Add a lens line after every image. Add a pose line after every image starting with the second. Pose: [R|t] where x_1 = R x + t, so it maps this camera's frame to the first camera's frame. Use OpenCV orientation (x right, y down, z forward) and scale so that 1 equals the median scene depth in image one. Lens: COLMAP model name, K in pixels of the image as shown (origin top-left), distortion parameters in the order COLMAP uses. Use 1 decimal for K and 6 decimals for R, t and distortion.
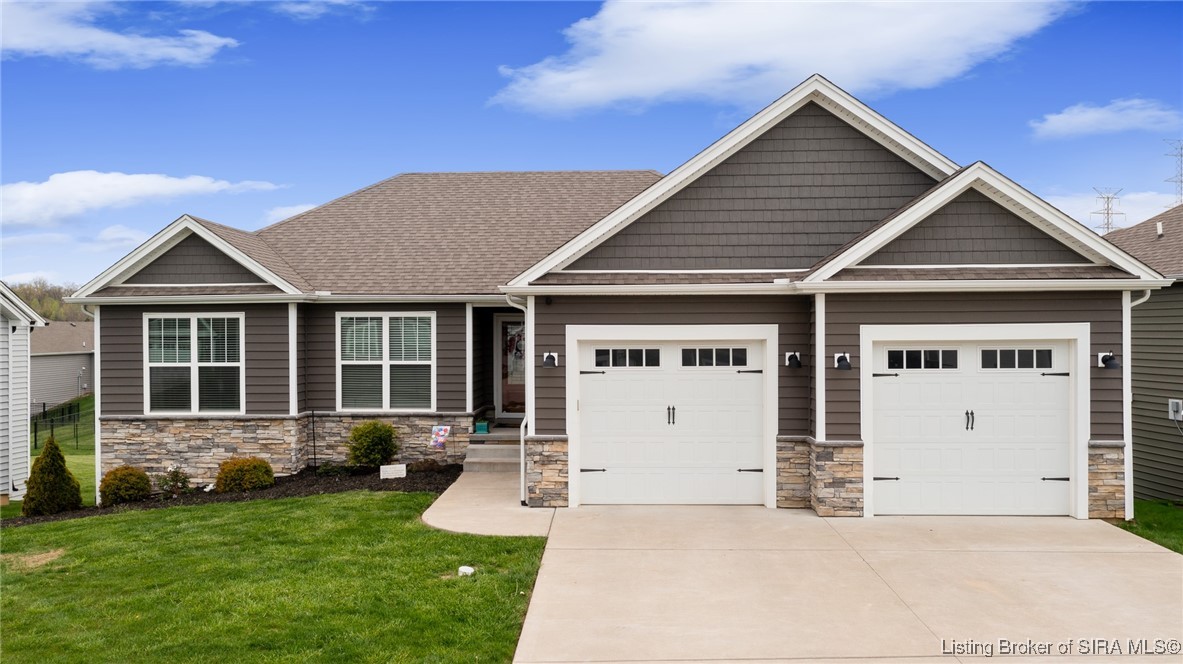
lens RADIAL K [[972.5, 0, 575.2], [0, 972.5, 363.9], [0, 0, 1]] dist [-0.004101, 0.005699]
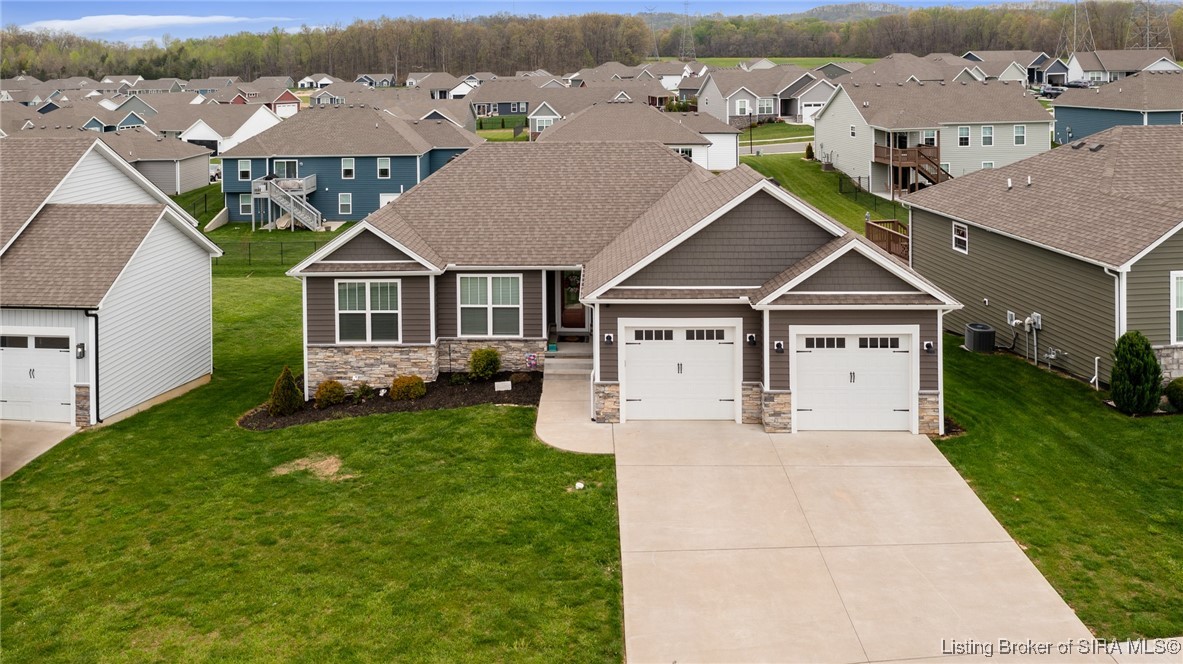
lens RADIAL K [[993.6, 0, 550.9], [0, 993.6, 130.2], [0, 0, 1]] dist [0.000363, 0.001842]
pose [[0.999936, -0.010314, 0.004584, -0.130269], [0.010129, 0.999201, 0.038663, -0.433764], [-0.004979, -0.038614, 0.999242, -0.718777]]
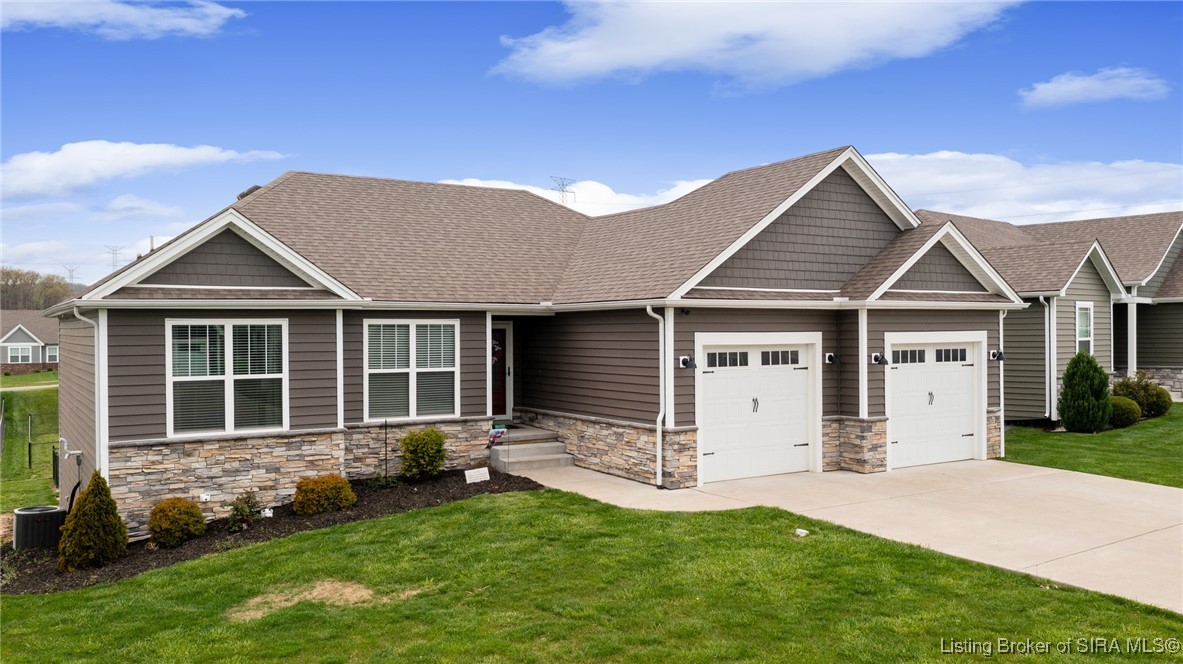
lens RADIAL K [[964.6, 0, 584.3], [0, 964.6, 360.9], [0, 0, 1]] dist [-0.000177, -0.003274]
pose [[0.816722, -0.018234, 0.576744, -0.791222], [0.023479, 0.999723, -0.001642, -0.006545], [-0.576554, 0.014882, 0.816923, 0.119653]]
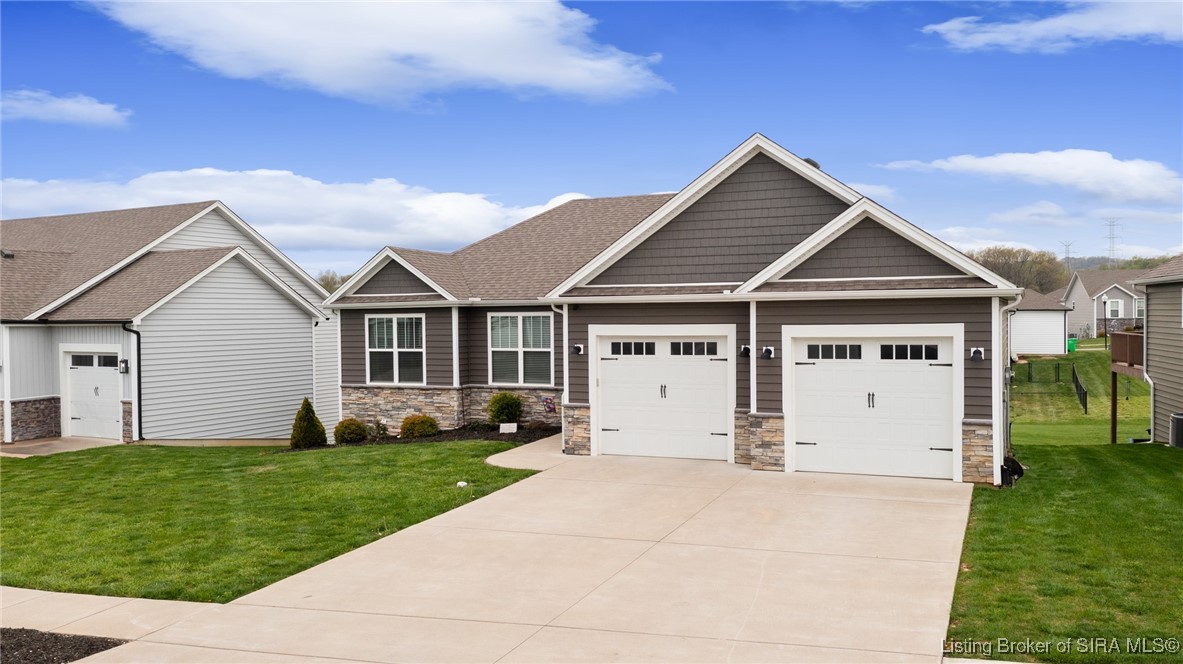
lens RADIAL K [[967.4, 0, 590.7], [0, 967.4, 383.5], [0, 0, 1]] dist [0.000520, 0.000246]
pose [[0.933622, 0.020373, -0.357681, 0.486979], [-0.006538, 0.999184, 0.039847, -0.011001], [0.358201, -0.034864, 0.932993, -0.290708]]
